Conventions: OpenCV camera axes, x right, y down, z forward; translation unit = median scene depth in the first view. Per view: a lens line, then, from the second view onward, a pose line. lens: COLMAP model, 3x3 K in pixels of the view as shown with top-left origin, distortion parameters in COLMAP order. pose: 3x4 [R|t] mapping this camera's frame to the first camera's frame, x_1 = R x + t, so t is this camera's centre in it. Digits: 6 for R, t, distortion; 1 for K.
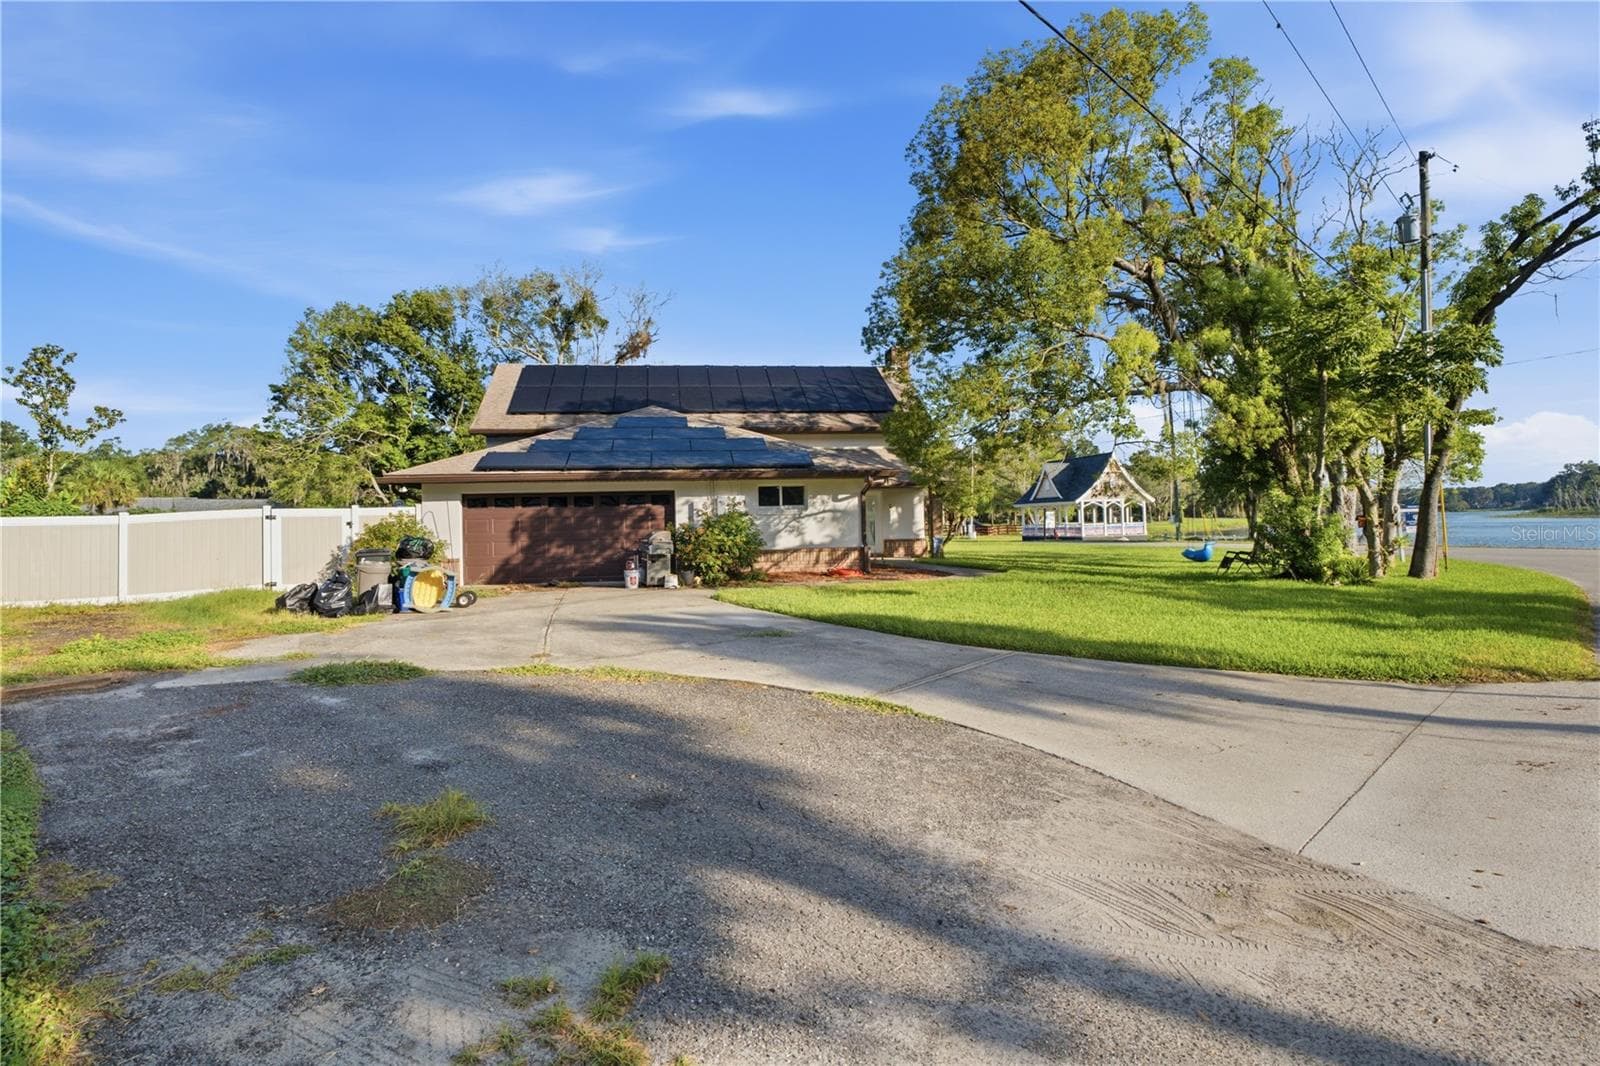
lens RADIAL K [[689.4, 0, 801.3], [0, 689.4, 528.1], [0, 0, 1]] dist [-0.004674, -0.000222]
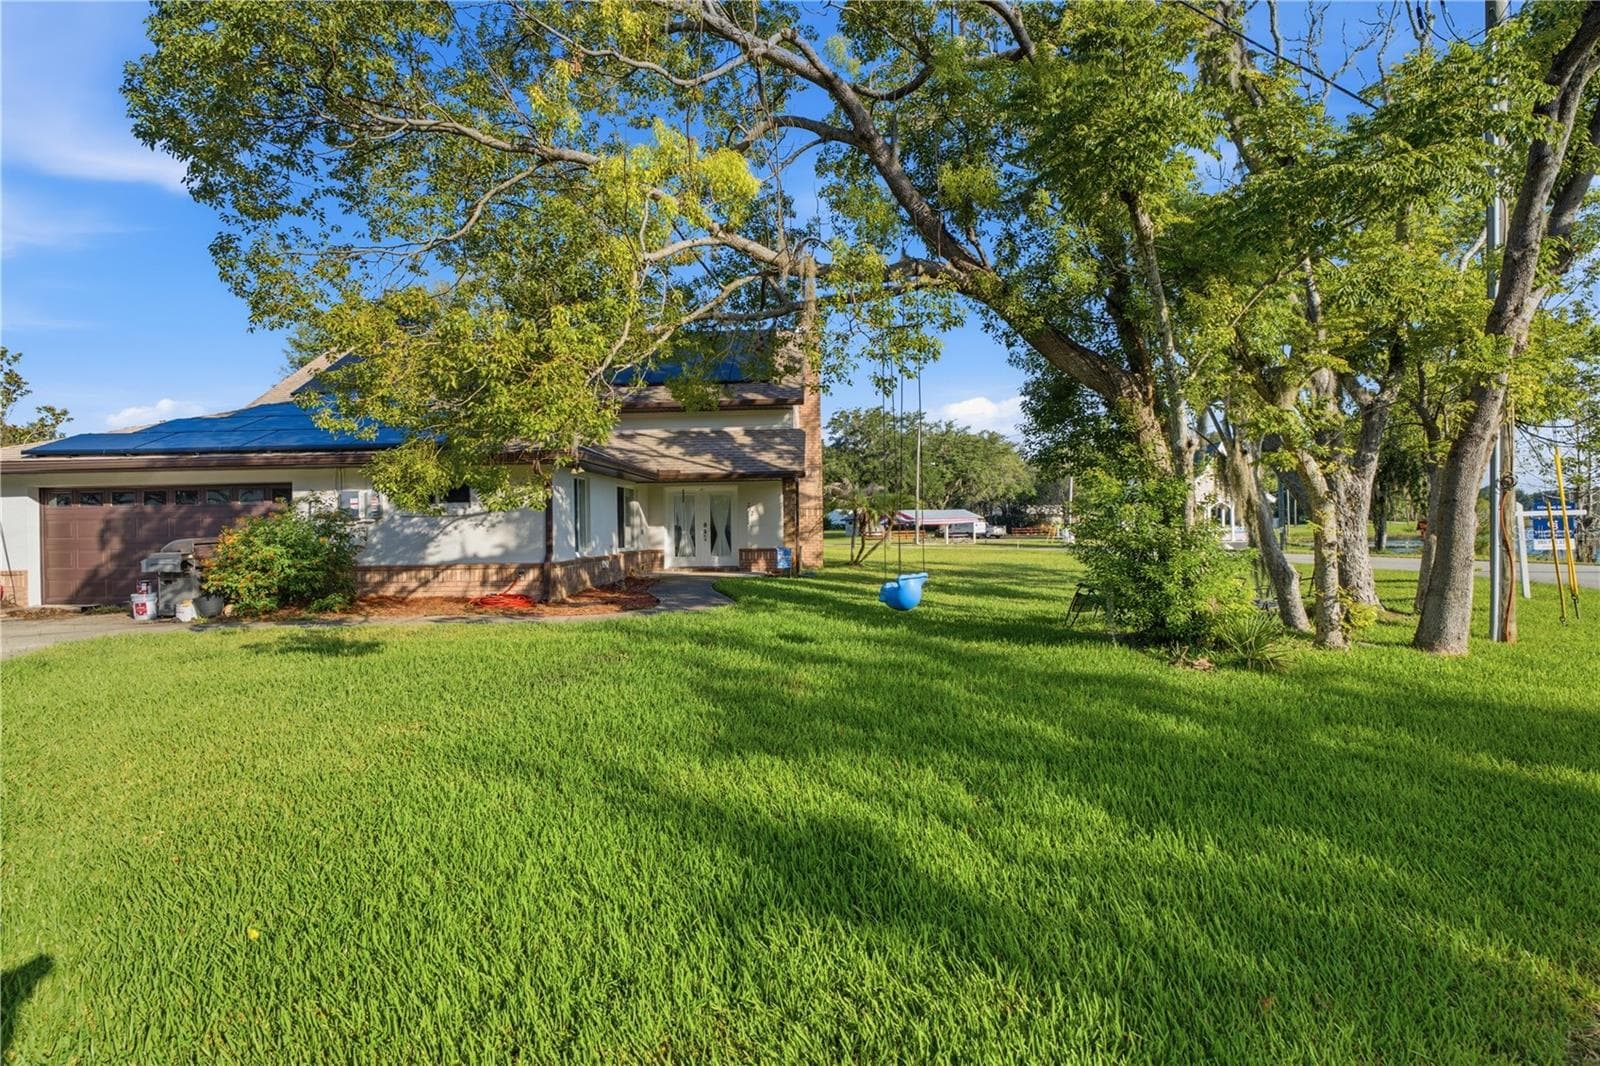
lens RADIAL K [[689.4, 0, 798.9], [0, 689.4, 531.3], [0, 0, 1]] dist [-0.004674, -0.000222]
pose [[0.977750, 0.011282, -0.209470, 0.493328], [-0.010164, 0.999928, 0.006409, -0.011325], [0.209527, -0.004137, 0.977794, 0.379991]]
